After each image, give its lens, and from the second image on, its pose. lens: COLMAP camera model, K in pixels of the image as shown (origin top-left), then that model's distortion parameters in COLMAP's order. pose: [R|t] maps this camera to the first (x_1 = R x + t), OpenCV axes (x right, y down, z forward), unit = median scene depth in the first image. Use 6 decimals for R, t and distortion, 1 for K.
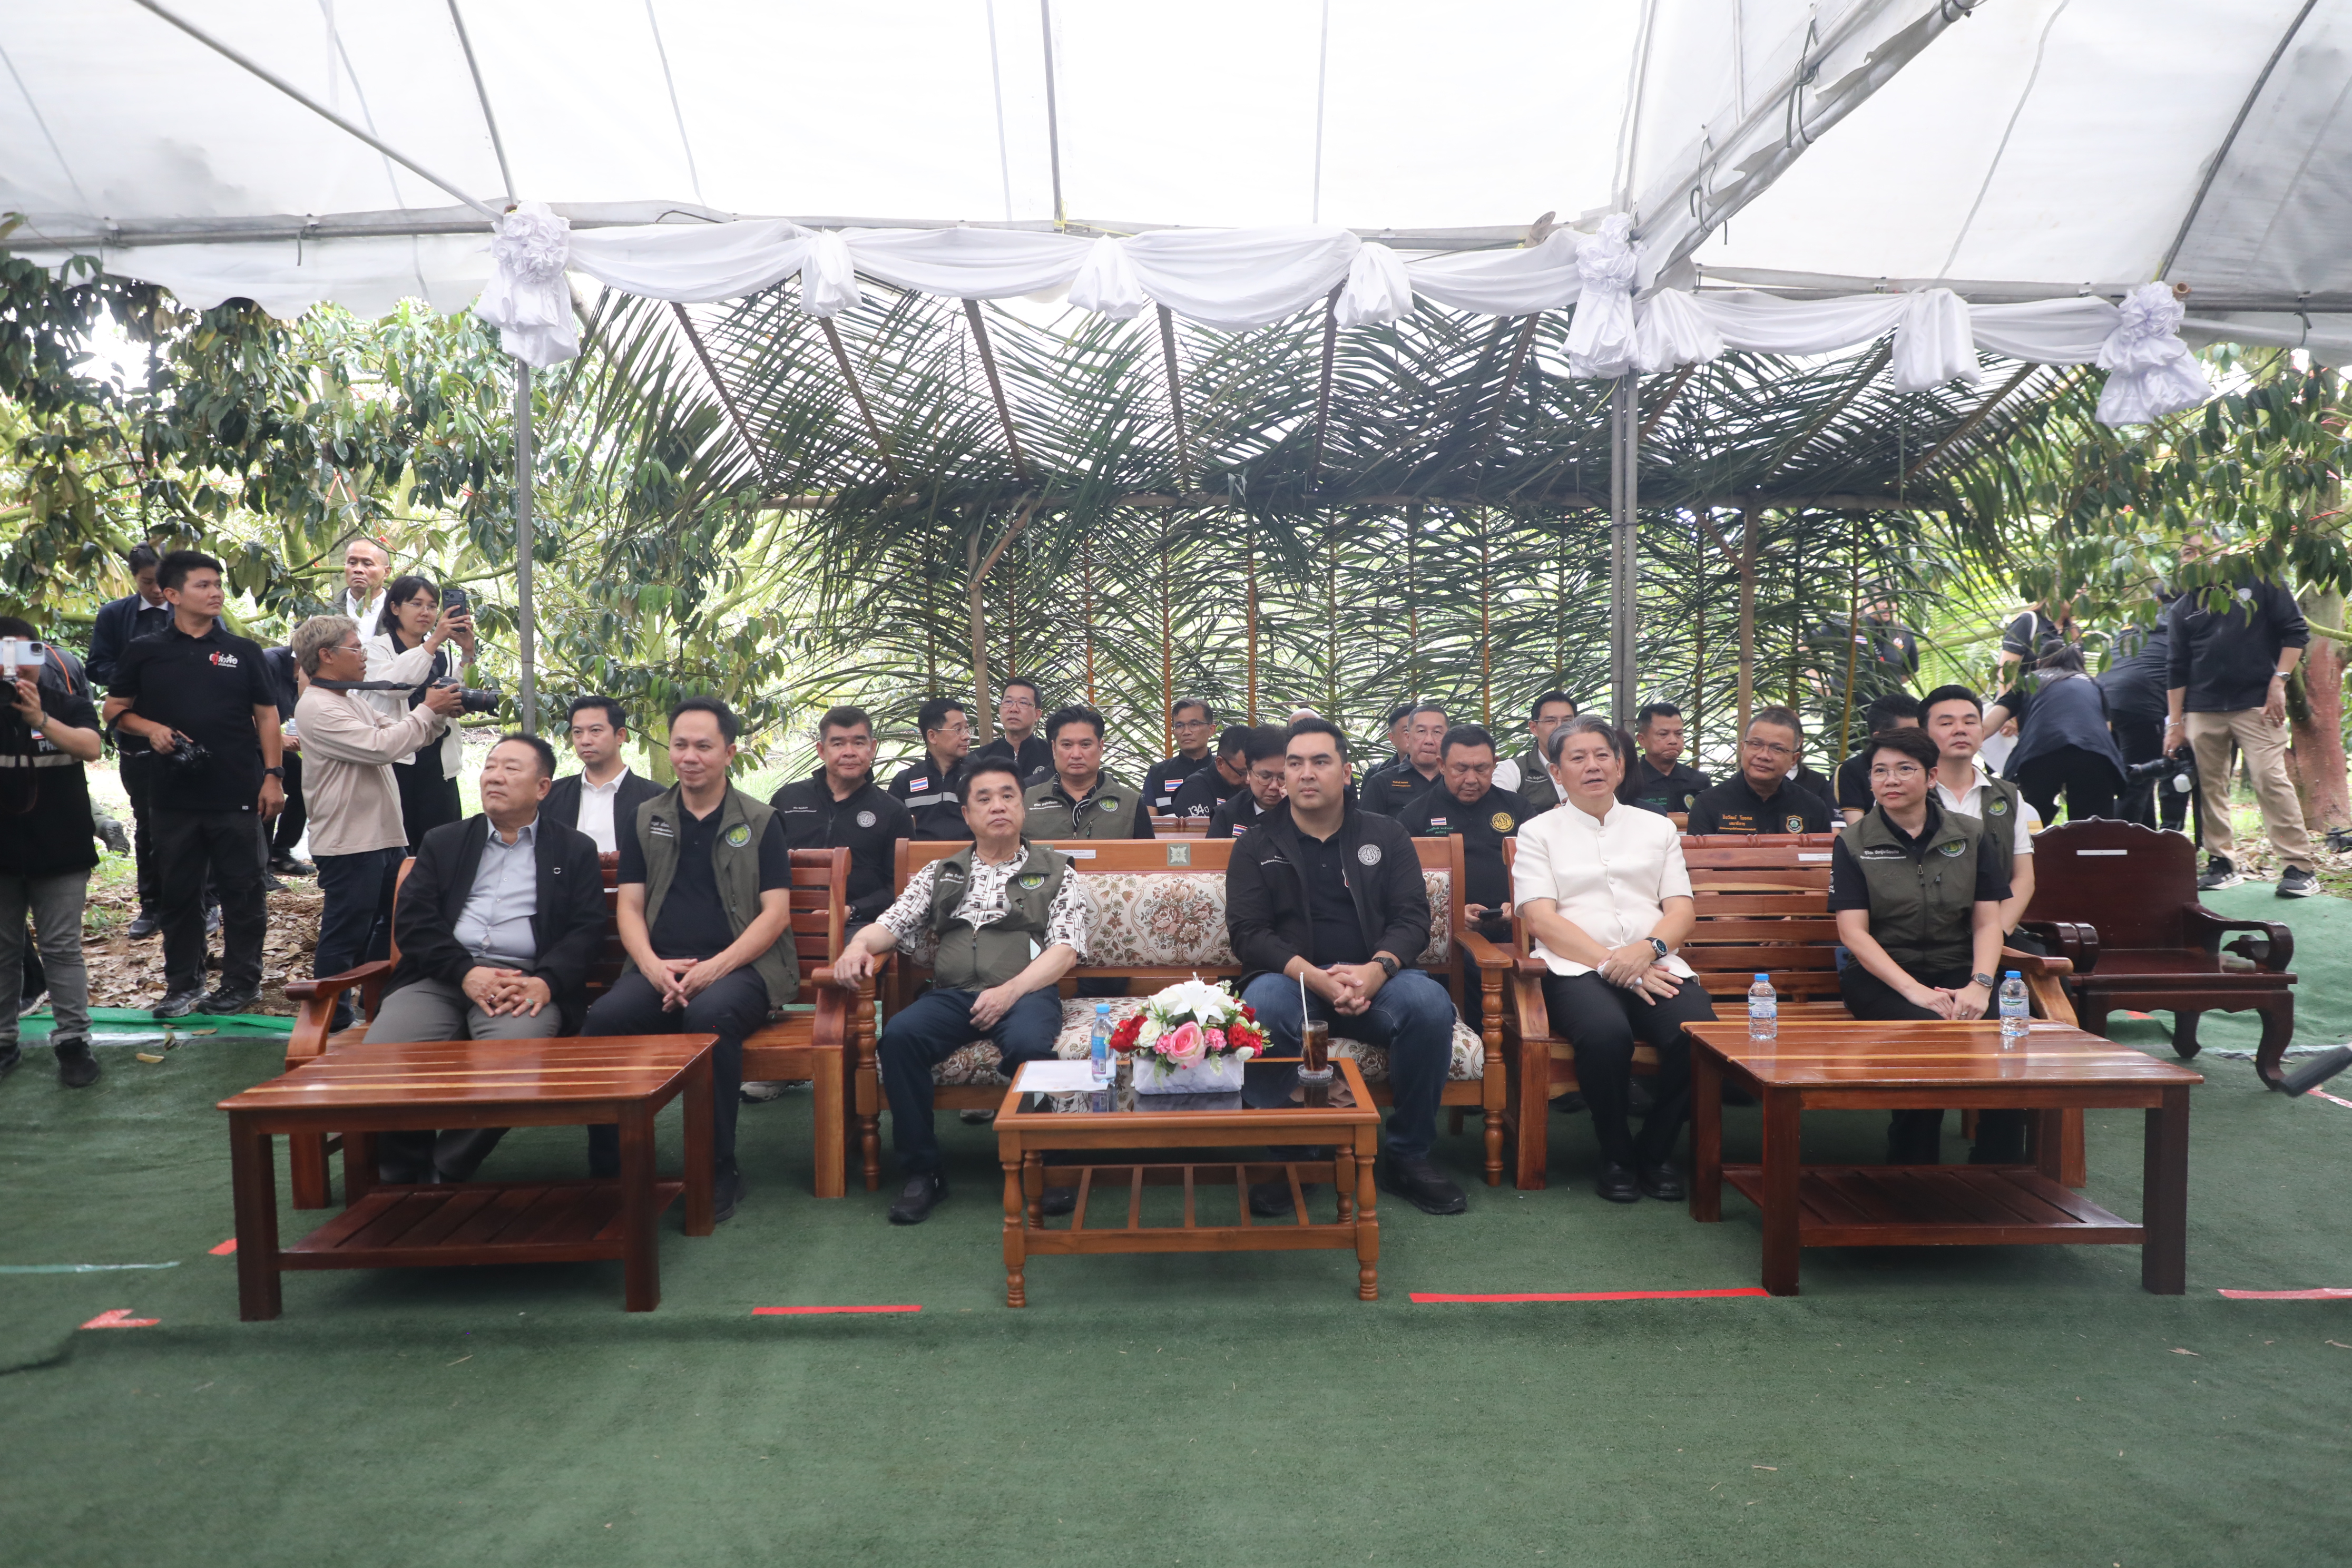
lens RADIAL K [[1671.7, 0, 1176.0], [0, 1671.7, 784.0], [0, 0, 1]] dist [-0.002042, -0.002013]
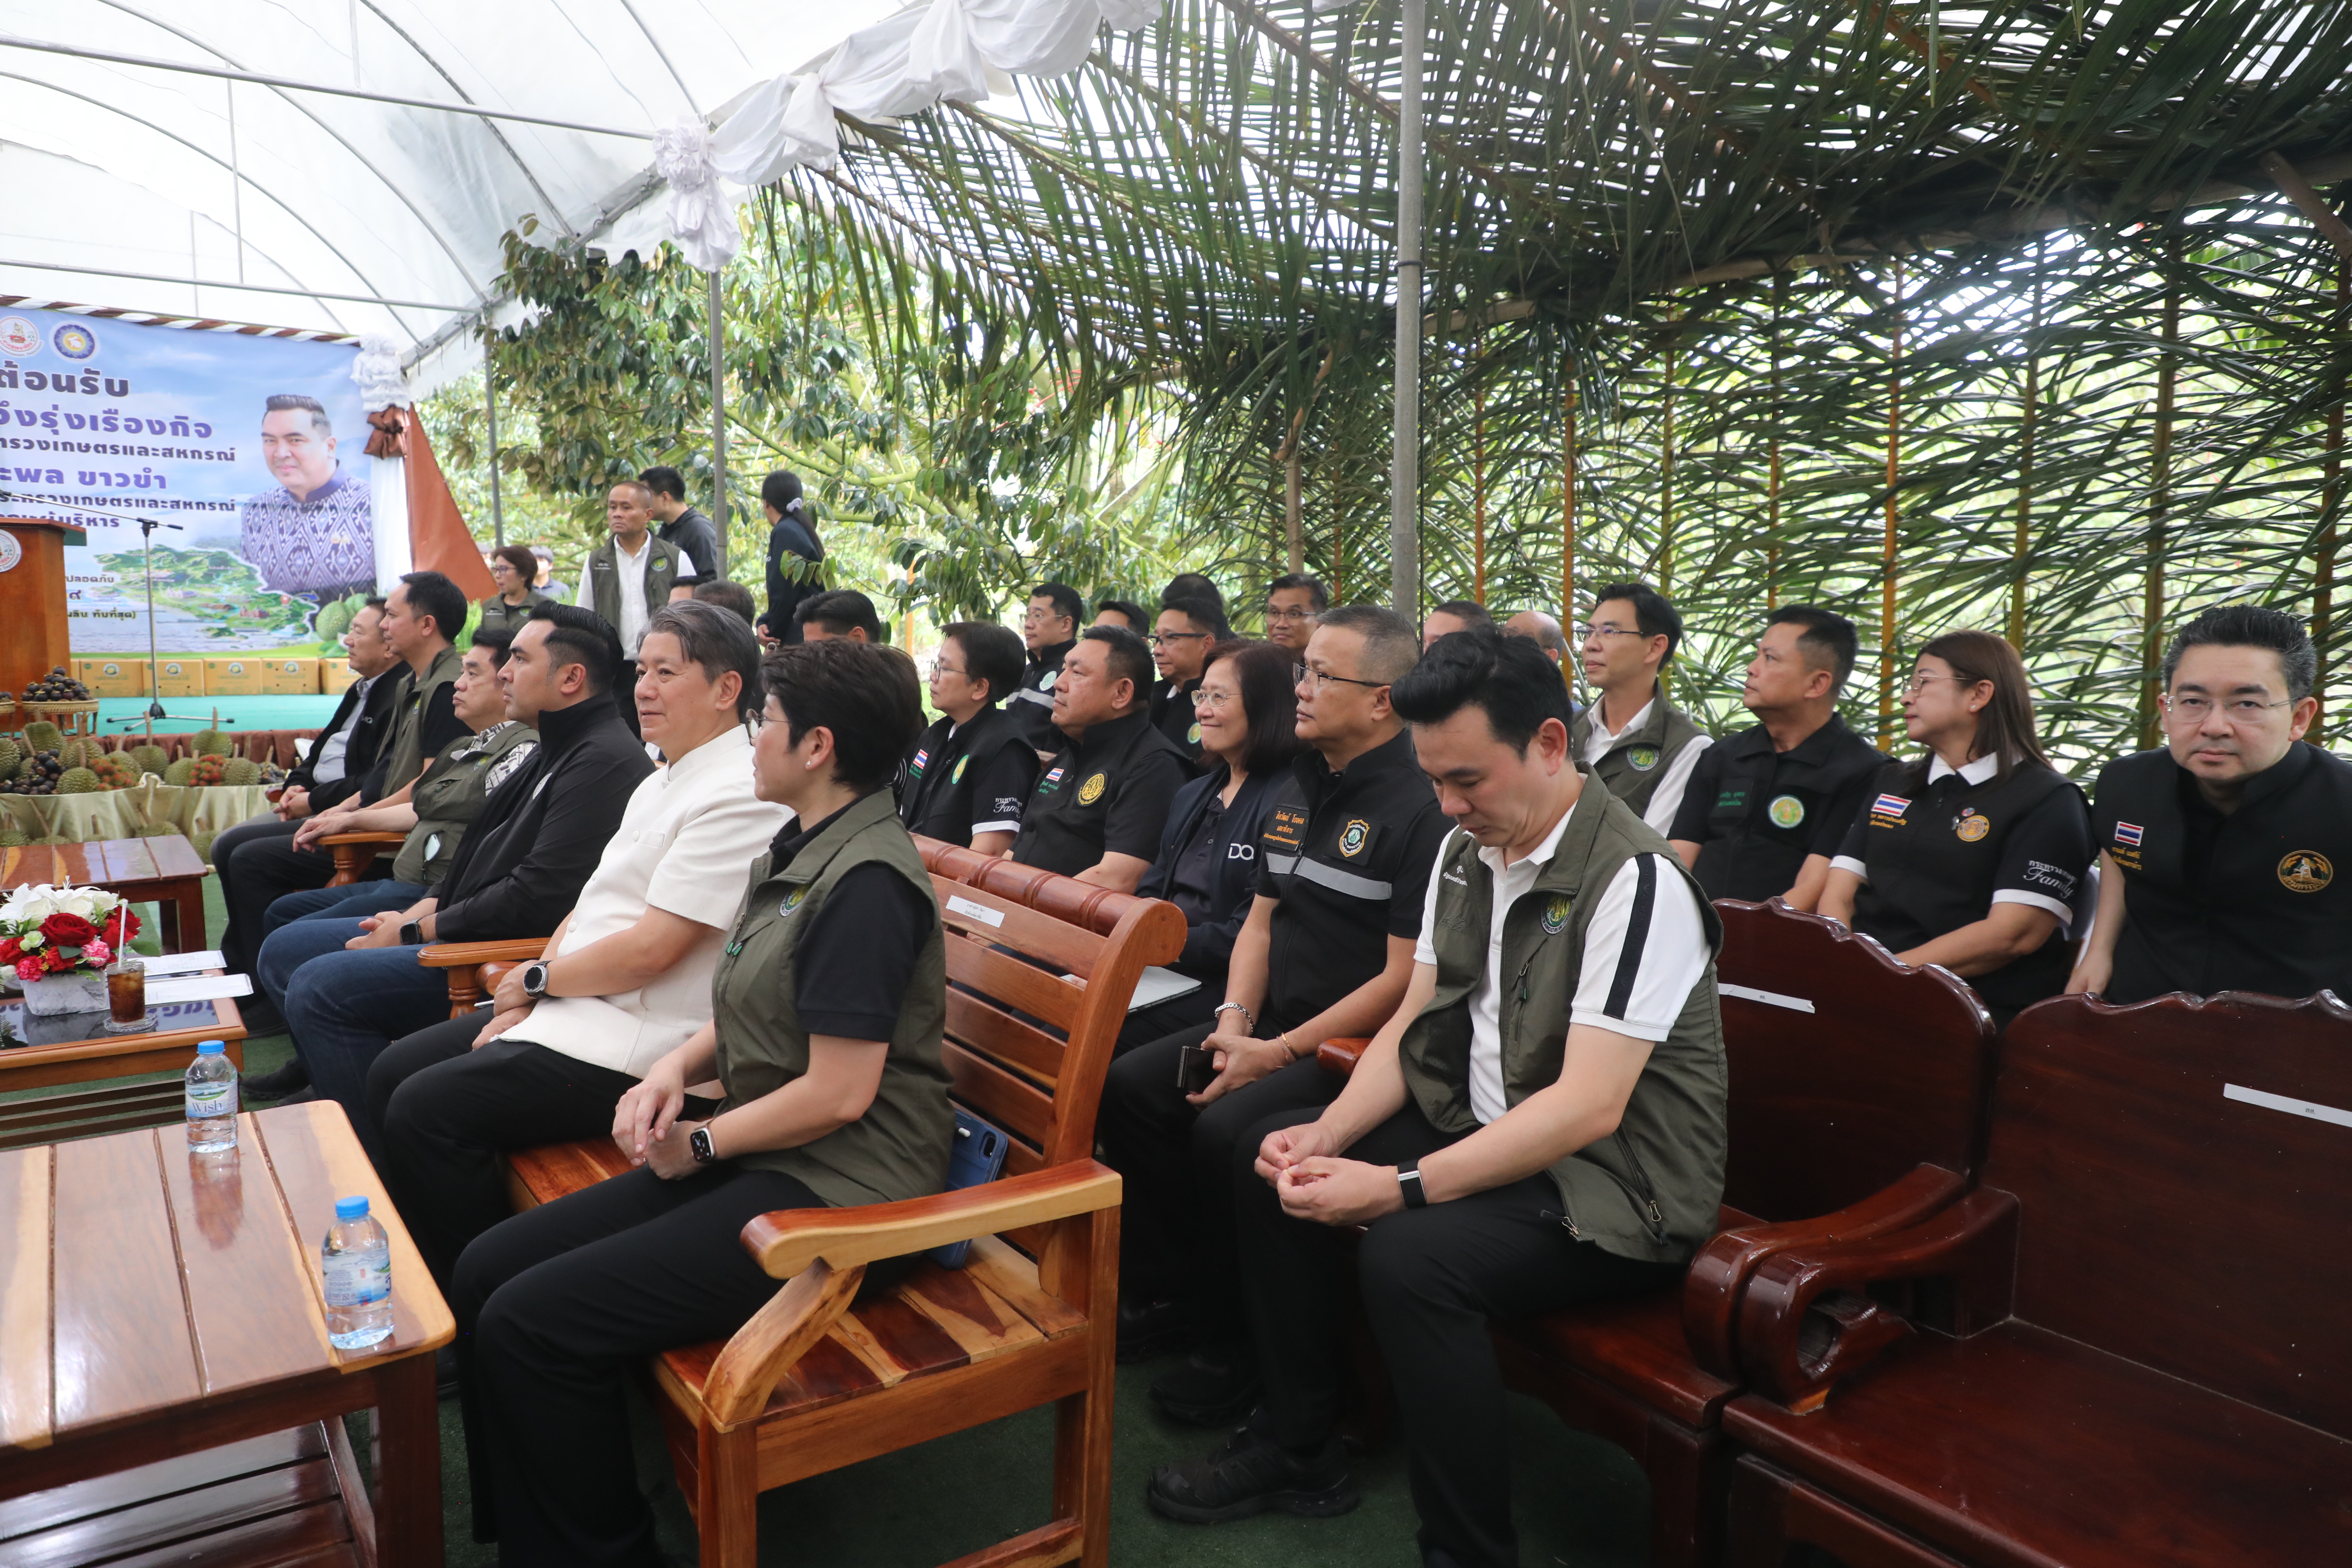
lens RADIAL K [[1671.7, 0, 1176.0], [0, 1671.7, 784.0], [0, 0, 1]] dist [-0.002042, -0.002013]
pose [[0.591742, 0.098424, -0.800097, 0.502584], [-0.044171, 0.994986, 0.089730, -0.030434], [0.804917, -0.017756, 0.593122, 0.468890]]
